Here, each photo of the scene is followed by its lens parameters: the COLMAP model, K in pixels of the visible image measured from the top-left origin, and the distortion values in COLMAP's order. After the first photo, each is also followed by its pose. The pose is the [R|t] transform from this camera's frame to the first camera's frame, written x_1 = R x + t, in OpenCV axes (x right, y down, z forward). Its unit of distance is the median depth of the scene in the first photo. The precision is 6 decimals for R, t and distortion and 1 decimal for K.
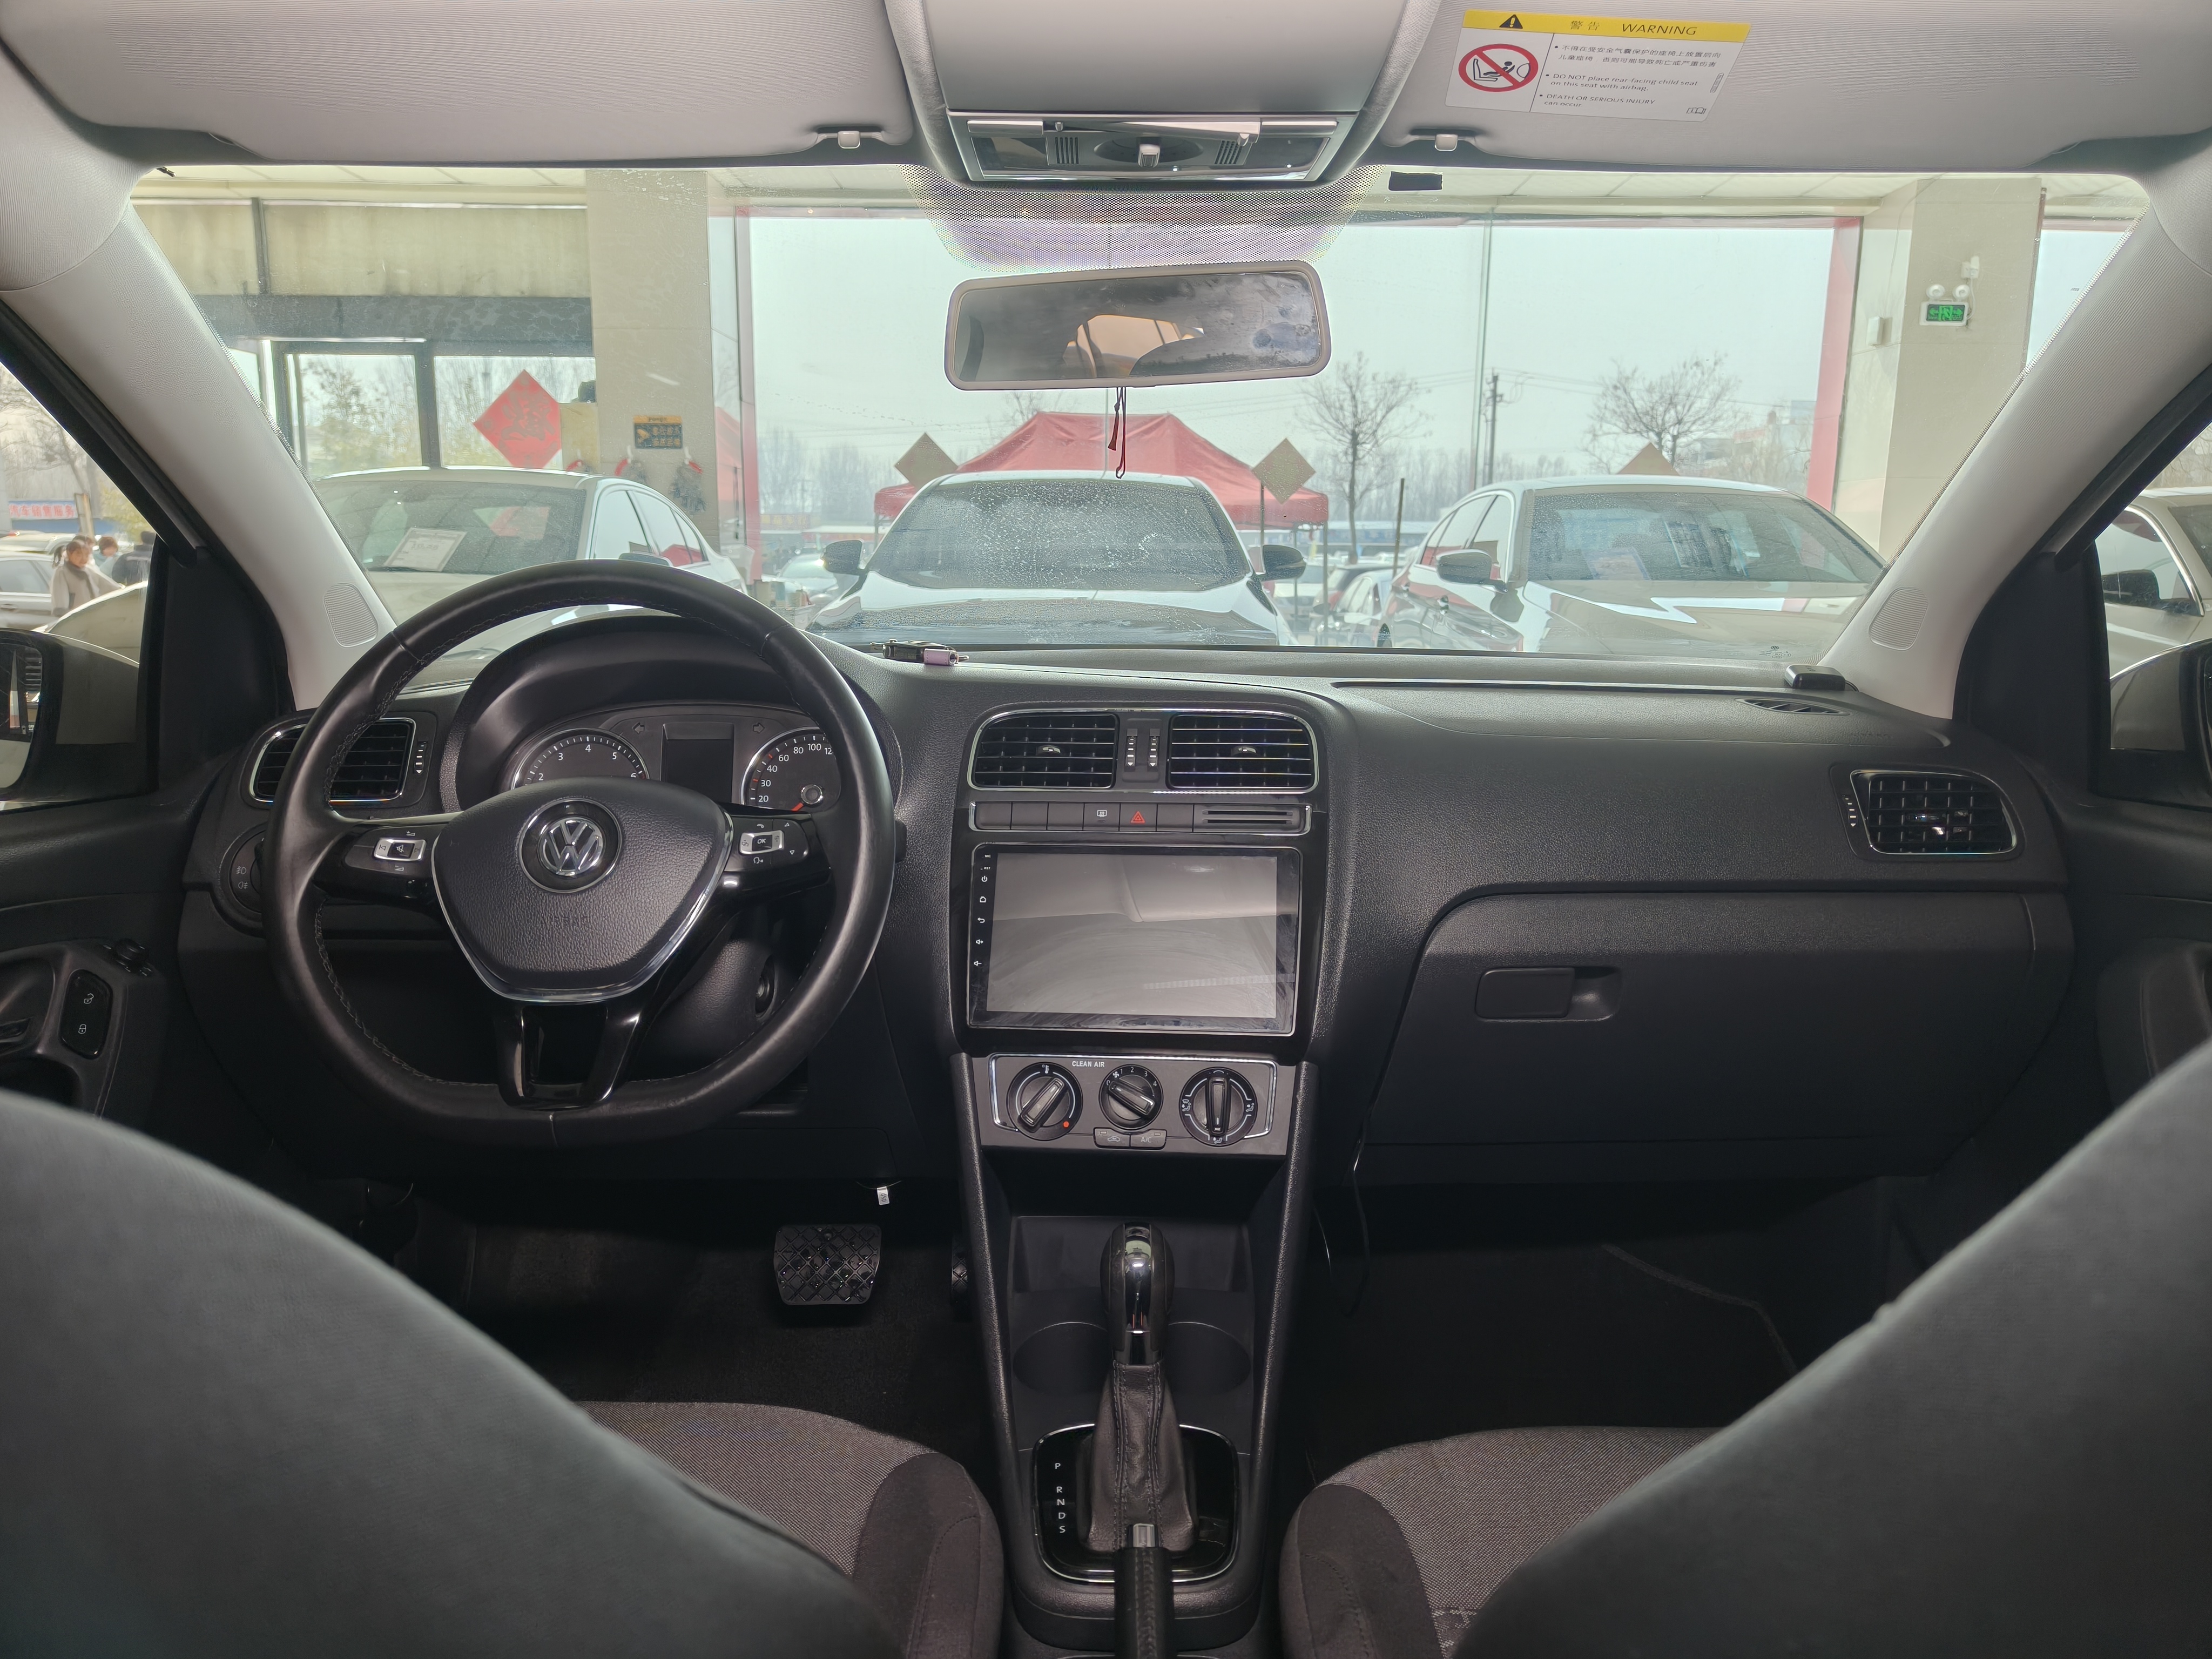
lens RADIAL K [[1553.9, 0, 1118.5], [0, 1553.9, 833.0], [0, 0, 1]] dist [0.003375, -0.004272]
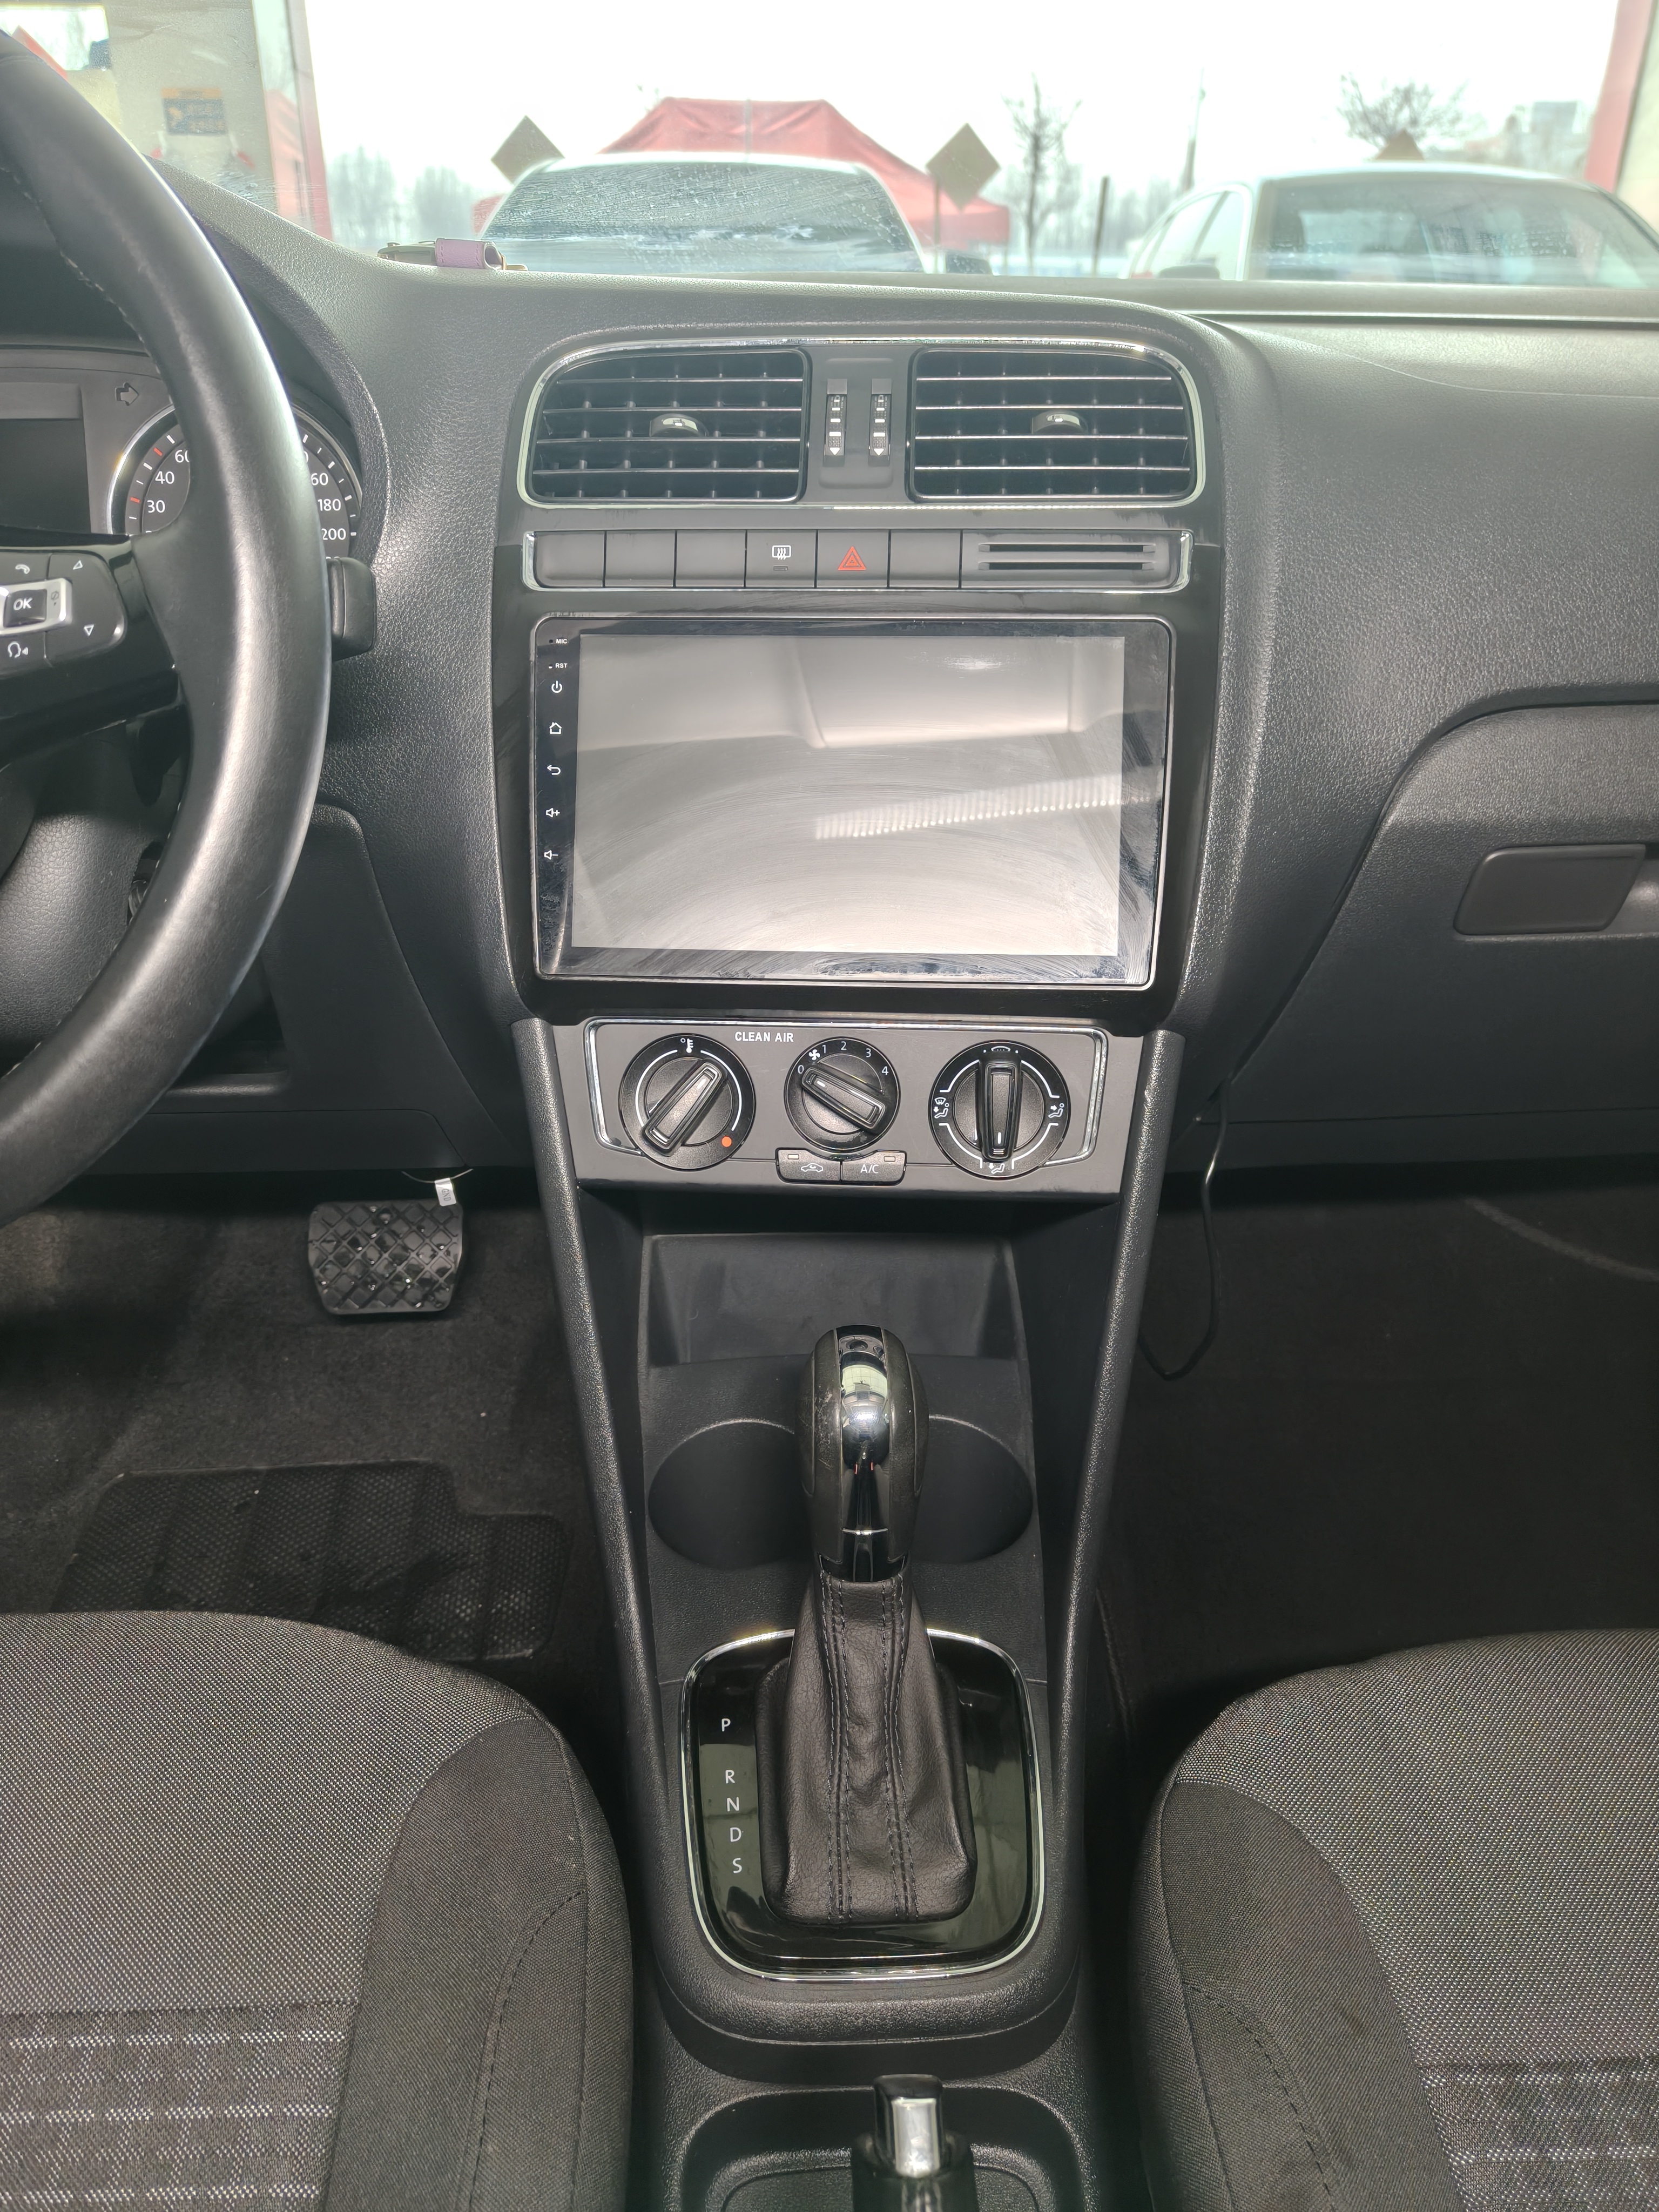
lens RADIAL K [[1553.9, 0, 806.1], [0, 1553.9, 1120.5], [0, 0, 1]] dist [0.003375, -0.004272]
pose [[0.999680, -0.014863, 0.020455, -0.014752], [0.007999, 0.953353, 0.301753, 0.010674], [-0.023985, -0.301493, 0.953167, 0.424790]]
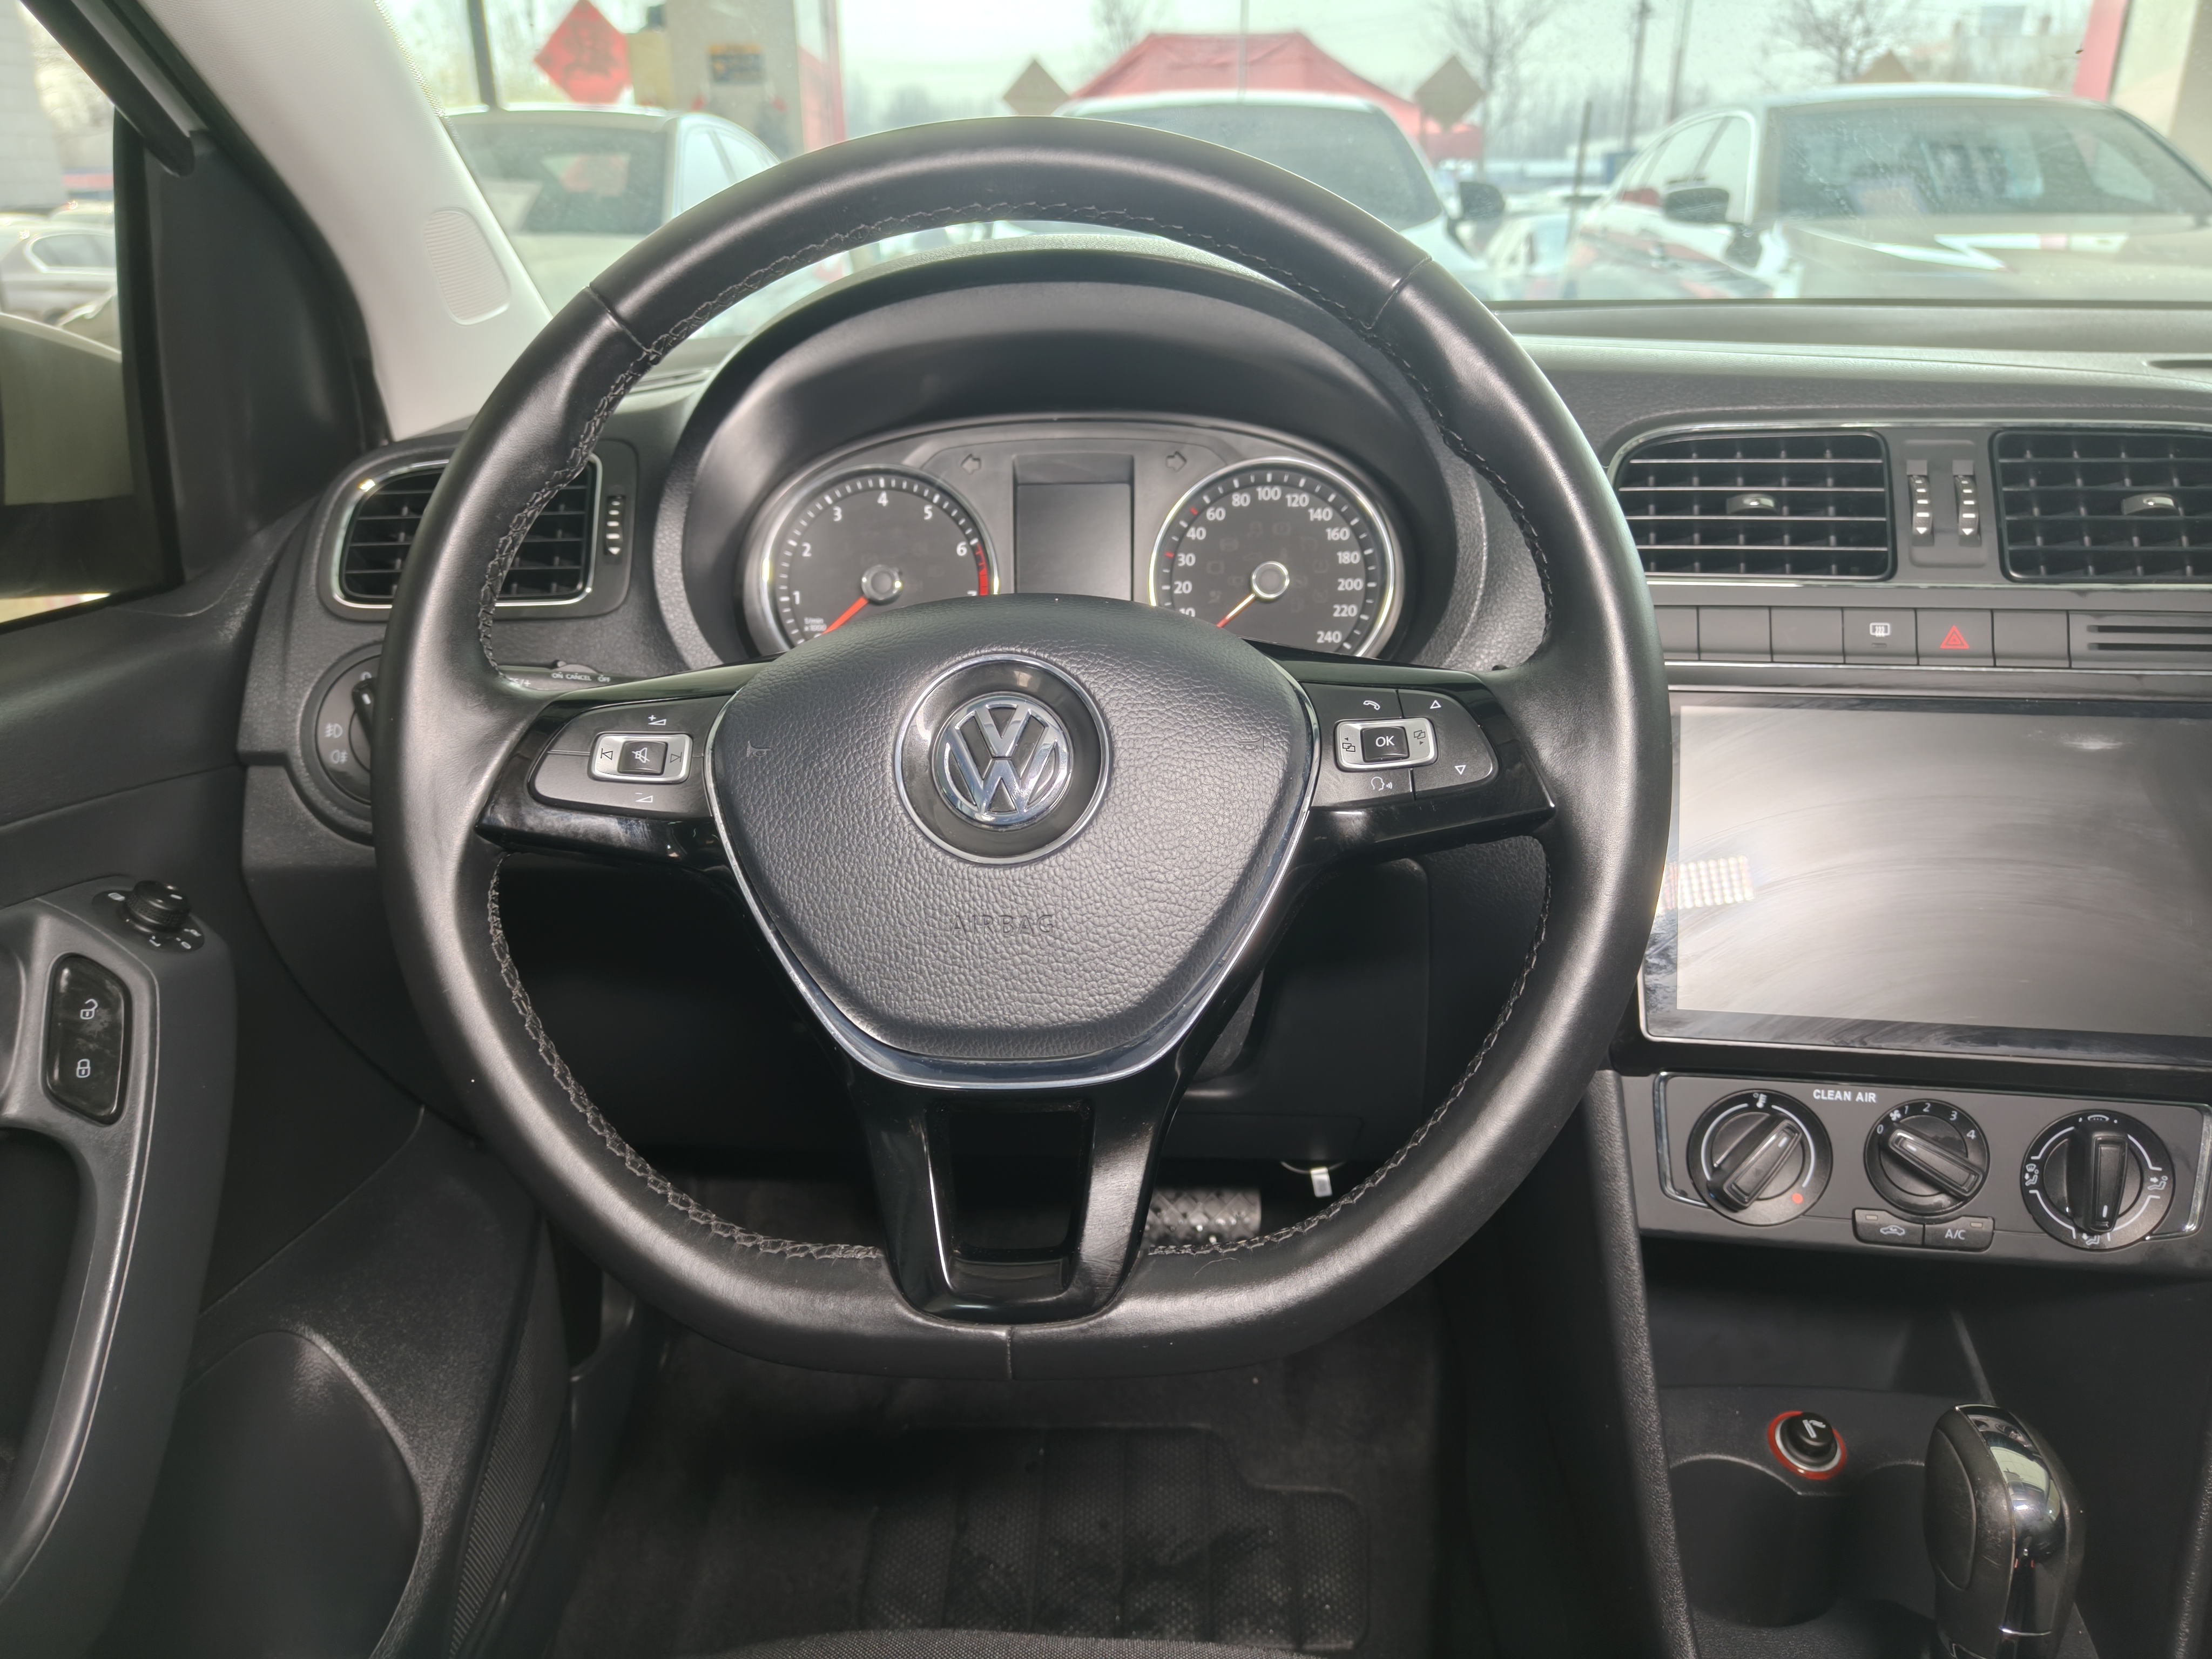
lens RADIAL K [[1553.9, 0, 1079.9], [0, 1553.9, 849.7], [0, 0, 1]] dist [0.003375, -0.004272]
pose [[0.997325, 0.009576, -0.072459, -0.228782], [0.006007, 0.977287, 0.211833, -0.050081], [0.072842, -0.211701, 0.974616, 0.418093]]
